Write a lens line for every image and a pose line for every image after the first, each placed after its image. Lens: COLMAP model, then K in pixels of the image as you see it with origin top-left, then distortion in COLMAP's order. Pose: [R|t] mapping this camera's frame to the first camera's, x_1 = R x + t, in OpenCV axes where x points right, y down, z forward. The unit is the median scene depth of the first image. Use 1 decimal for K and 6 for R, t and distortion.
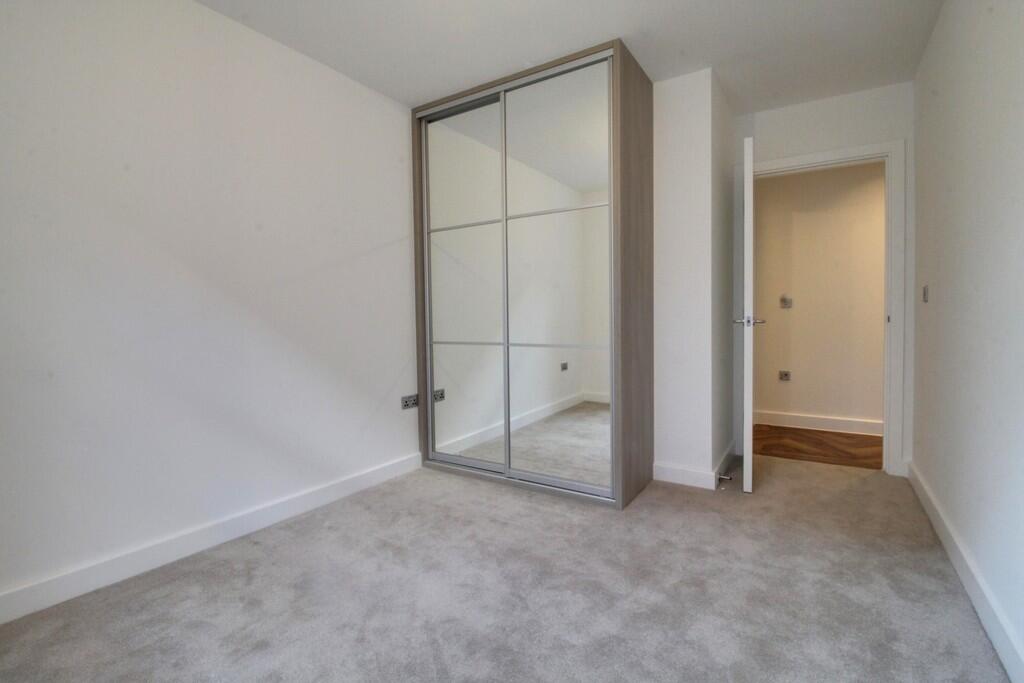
lens RADIAL K [[475.1, 0, 513.7], [0, 475.1, 328.7], [0, 0, 1]] dist [0.000781, -0.011237]
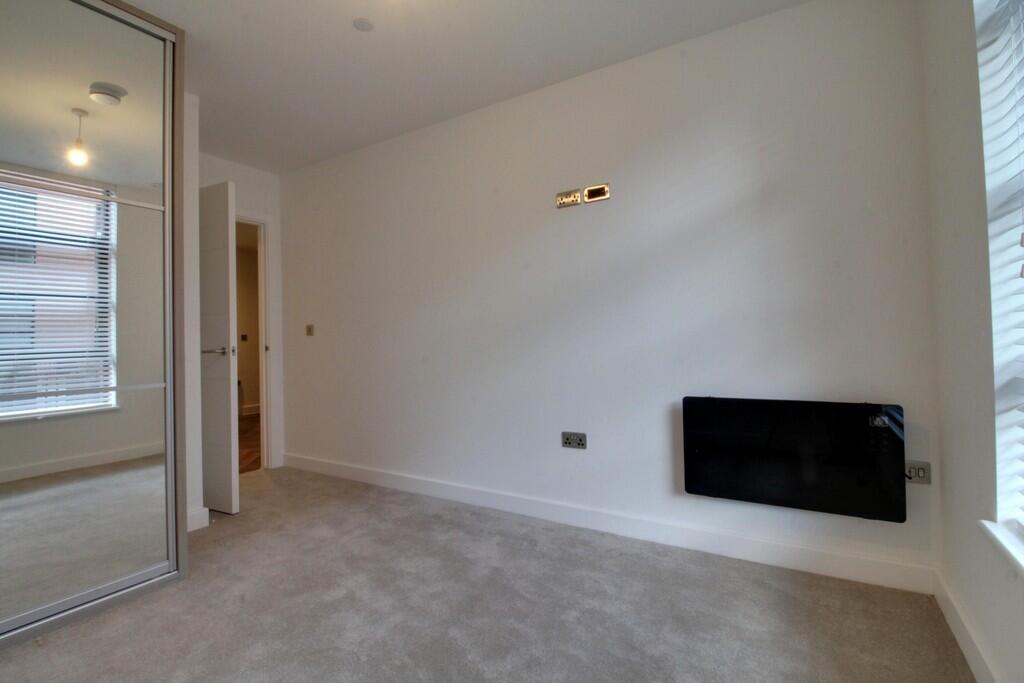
lens RADIAL K [[475.1, 0, 513.7], [0, 475.1, 328.7], [0, 0, 1]] dist [0.000781, -0.011237]
pose [[-0.021661, 0.028158, 0.999369, -0.714617], [0.049470, 0.998409, -0.027059, -0.005684], [-0.998541, 0.048853, -0.023019, 0.477855]]
